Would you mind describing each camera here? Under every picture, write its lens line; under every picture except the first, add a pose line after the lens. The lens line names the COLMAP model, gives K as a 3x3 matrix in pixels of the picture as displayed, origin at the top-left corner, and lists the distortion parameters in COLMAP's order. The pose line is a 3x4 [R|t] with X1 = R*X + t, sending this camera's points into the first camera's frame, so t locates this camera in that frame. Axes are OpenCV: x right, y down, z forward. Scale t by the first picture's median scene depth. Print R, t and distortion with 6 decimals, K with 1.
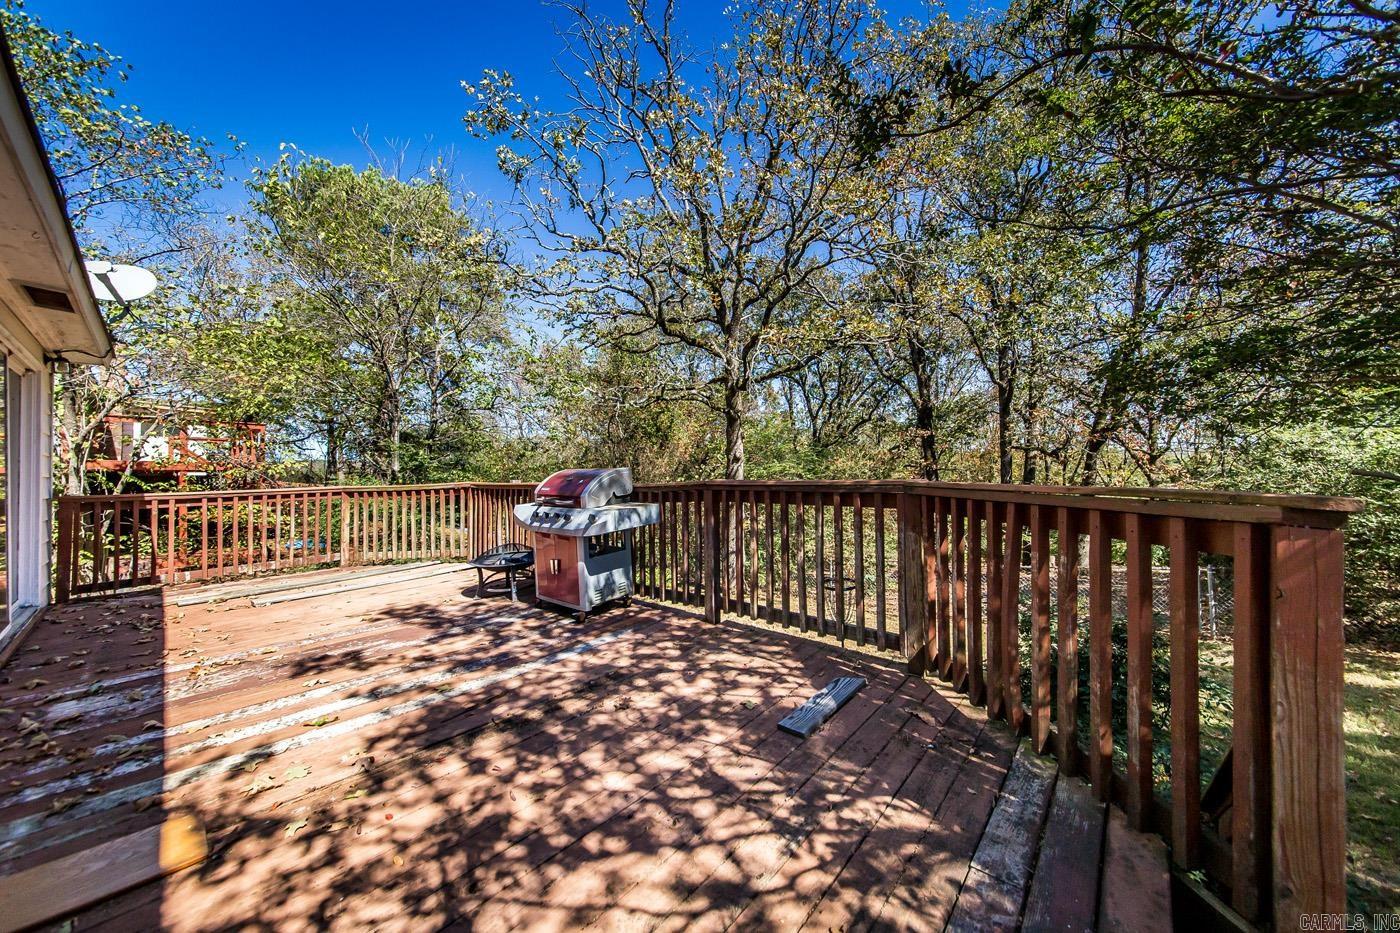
lens RADIAL K [[499.0, 0, 710.2], [0, 499.0, 463.3], [0, 0, 1]] dist [-0.005779, -0.000545]
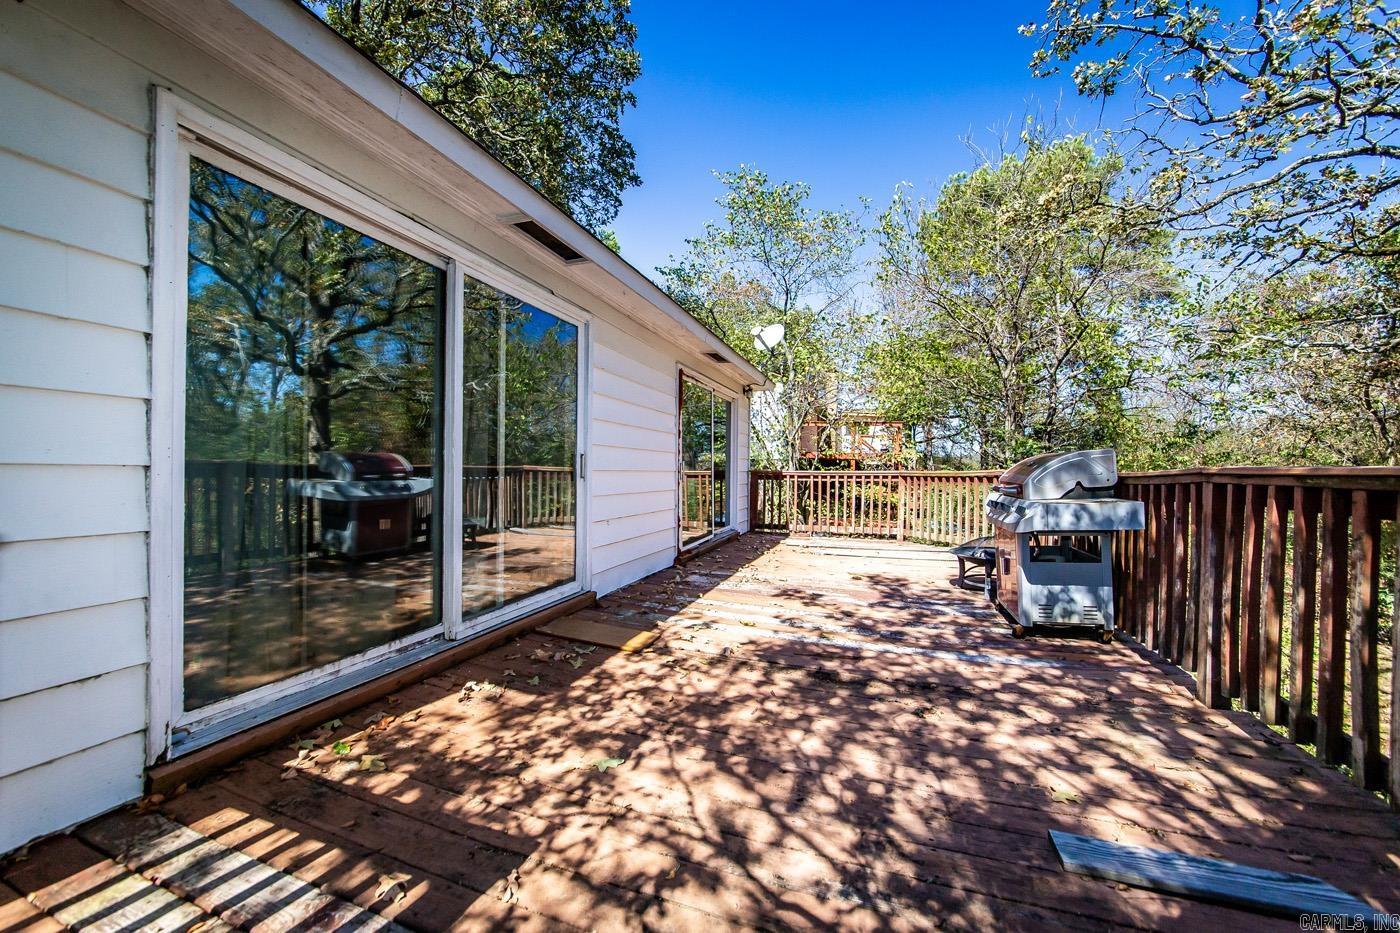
lens RADIAL K [[499.0, 0, 661.9], [0, 499.0, 465.0], [0, 0, 1]] dist [-0.005779, -0.000545]
pose [[0.348130, 0.023258, -0.937158, 0.421553], [-0.006081, 0.999727, 0.022552, 0.027857], [0.937426, -0.002152, 0.348177, 0.233704]]
